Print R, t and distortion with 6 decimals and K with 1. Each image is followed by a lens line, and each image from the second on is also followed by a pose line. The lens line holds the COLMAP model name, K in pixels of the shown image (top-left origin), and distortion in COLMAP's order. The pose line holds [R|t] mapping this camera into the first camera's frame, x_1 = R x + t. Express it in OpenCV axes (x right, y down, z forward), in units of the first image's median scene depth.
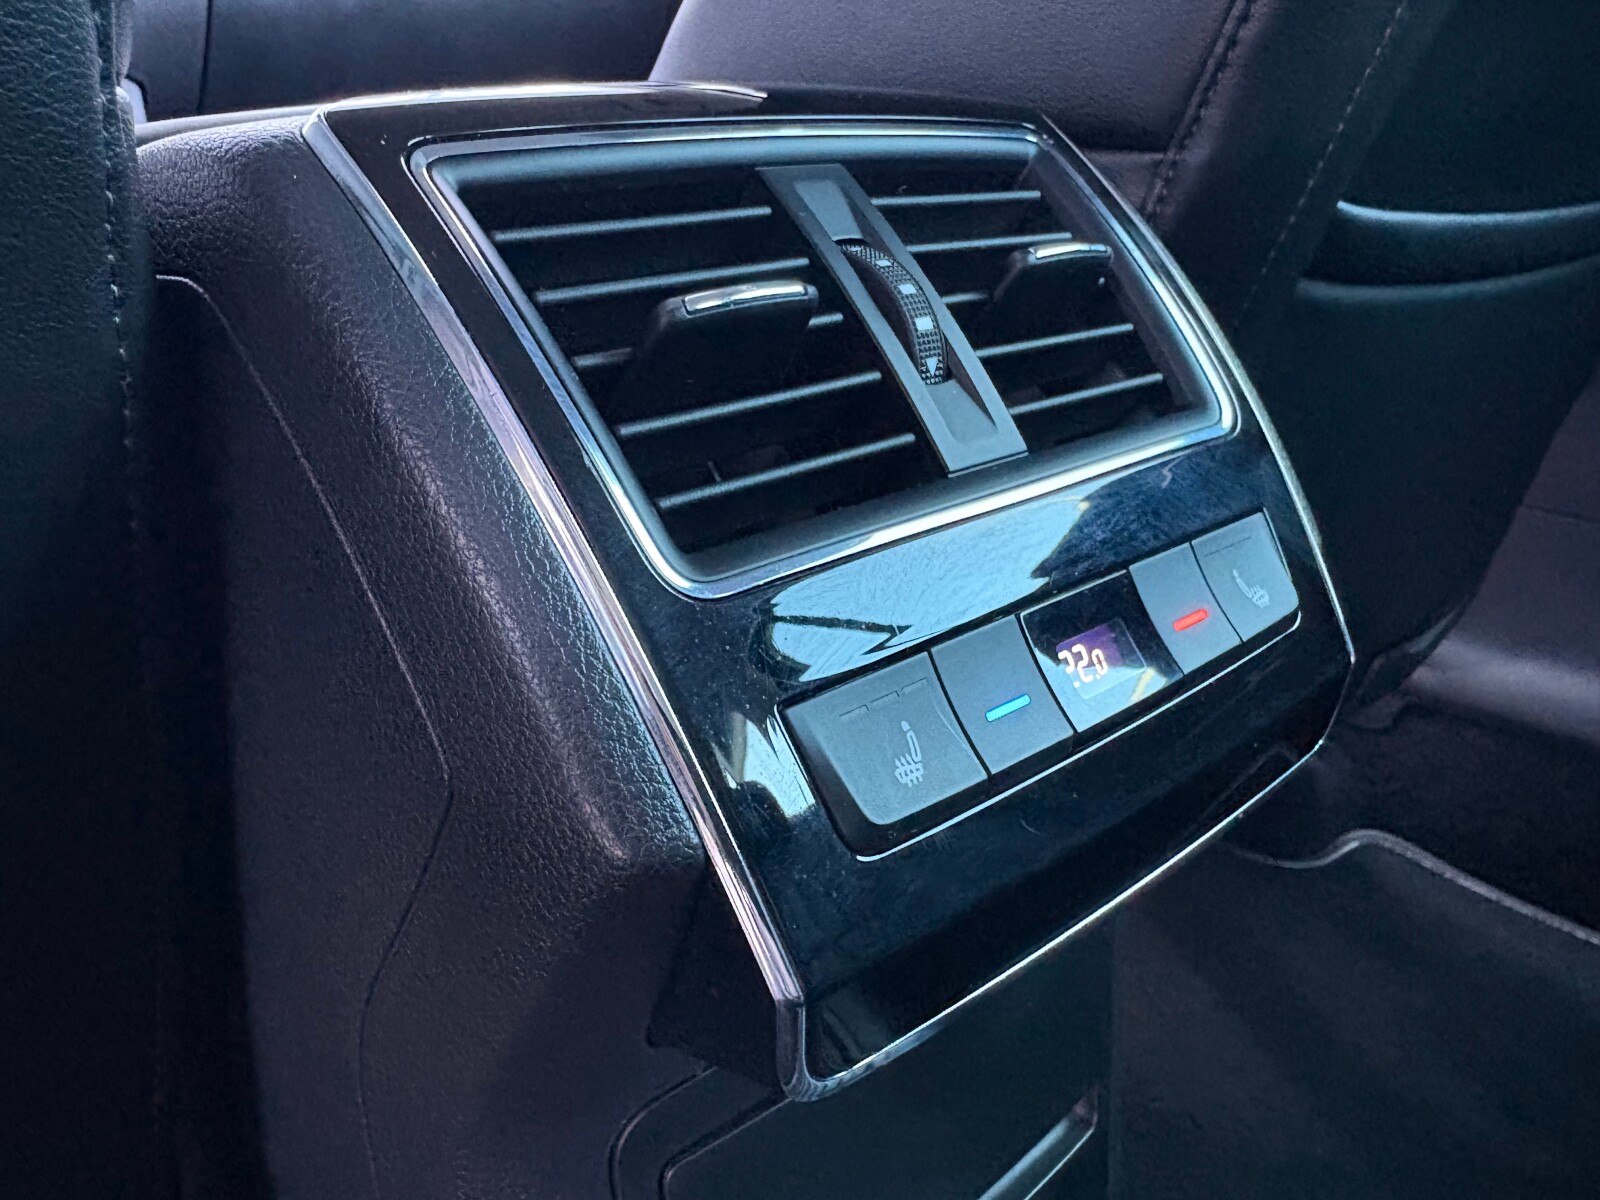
lens RADIAL K [[1238.8, 0, 800.1], [0, 1238.8, 600.2], [0, 0, 1]] dist [0.036955, -0.031800]
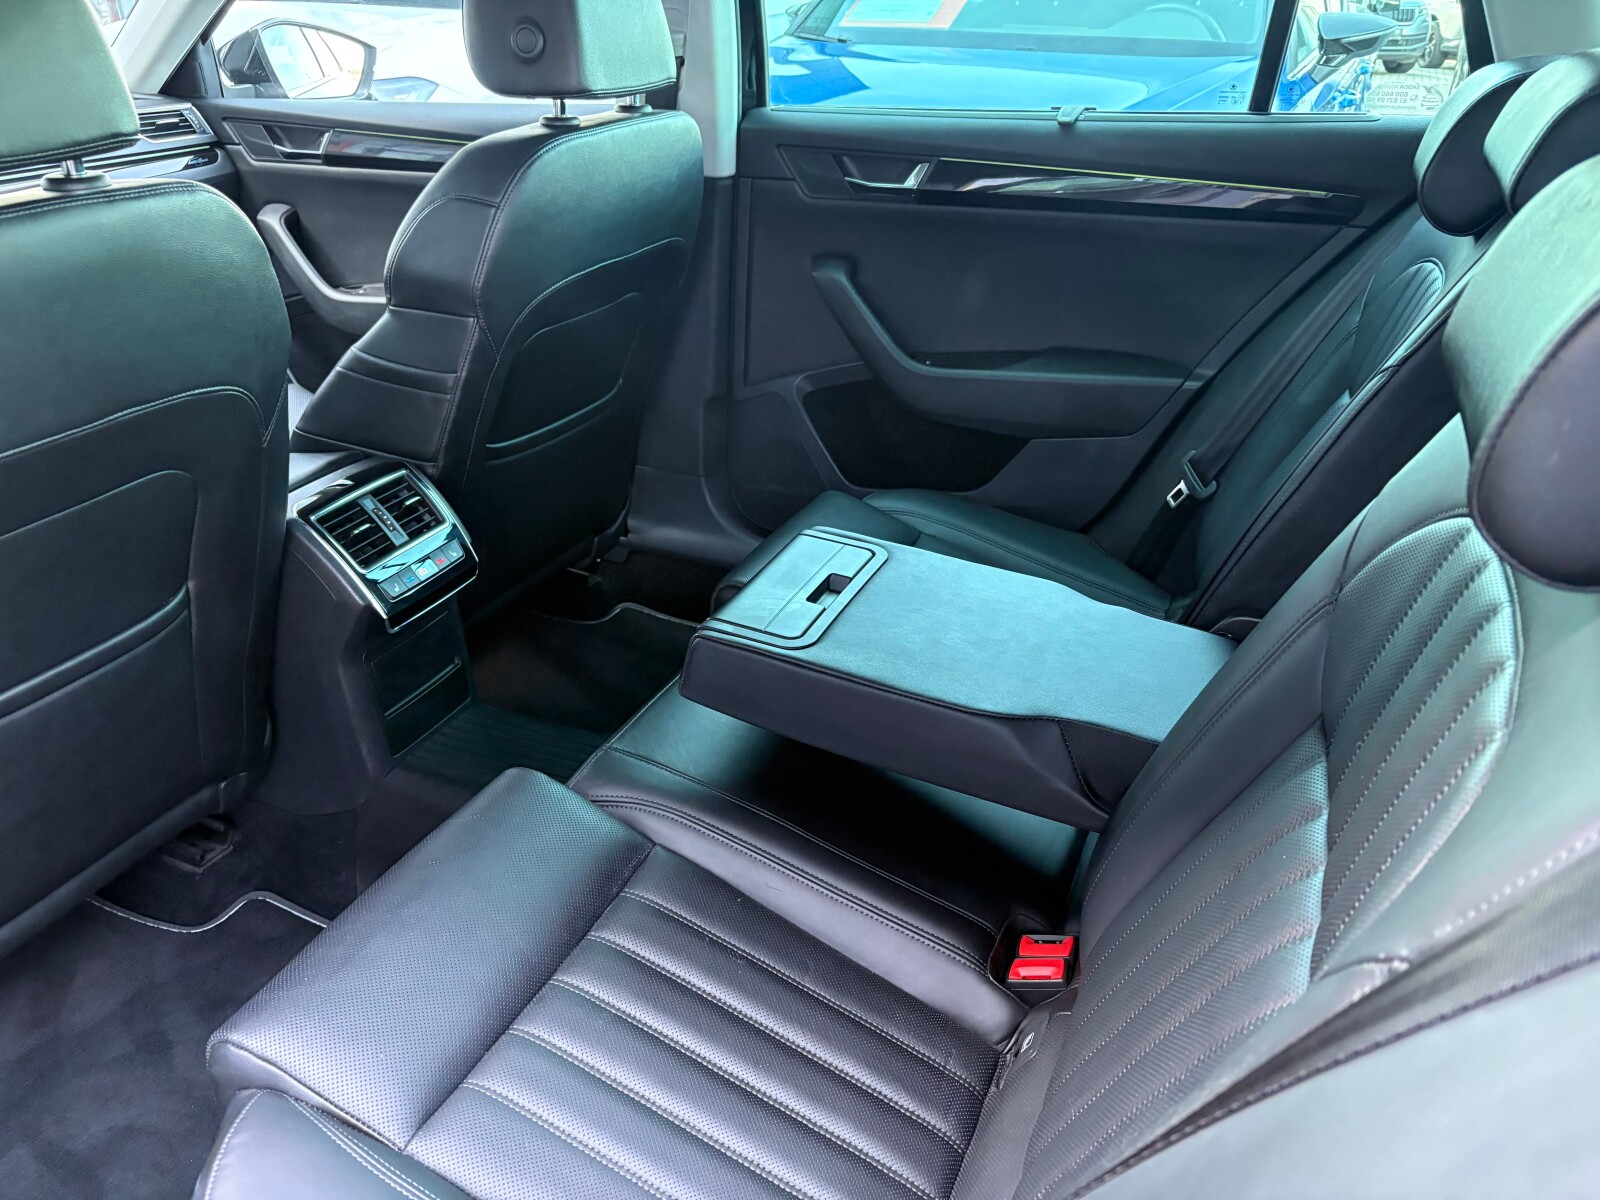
lens RADIAL K [[1238.8, 0, 799.5], [0, 1238.8, 601.2], [0, 0, 1]] dist [0.036955, -0.031800]
pose [[0.926516, -0.180668, 0.330042, -0.124847], [0.145762, 0.981026, 0.127830, -0.327300], [-0.346874, -0.070329, 0.935271, -5.652860]]
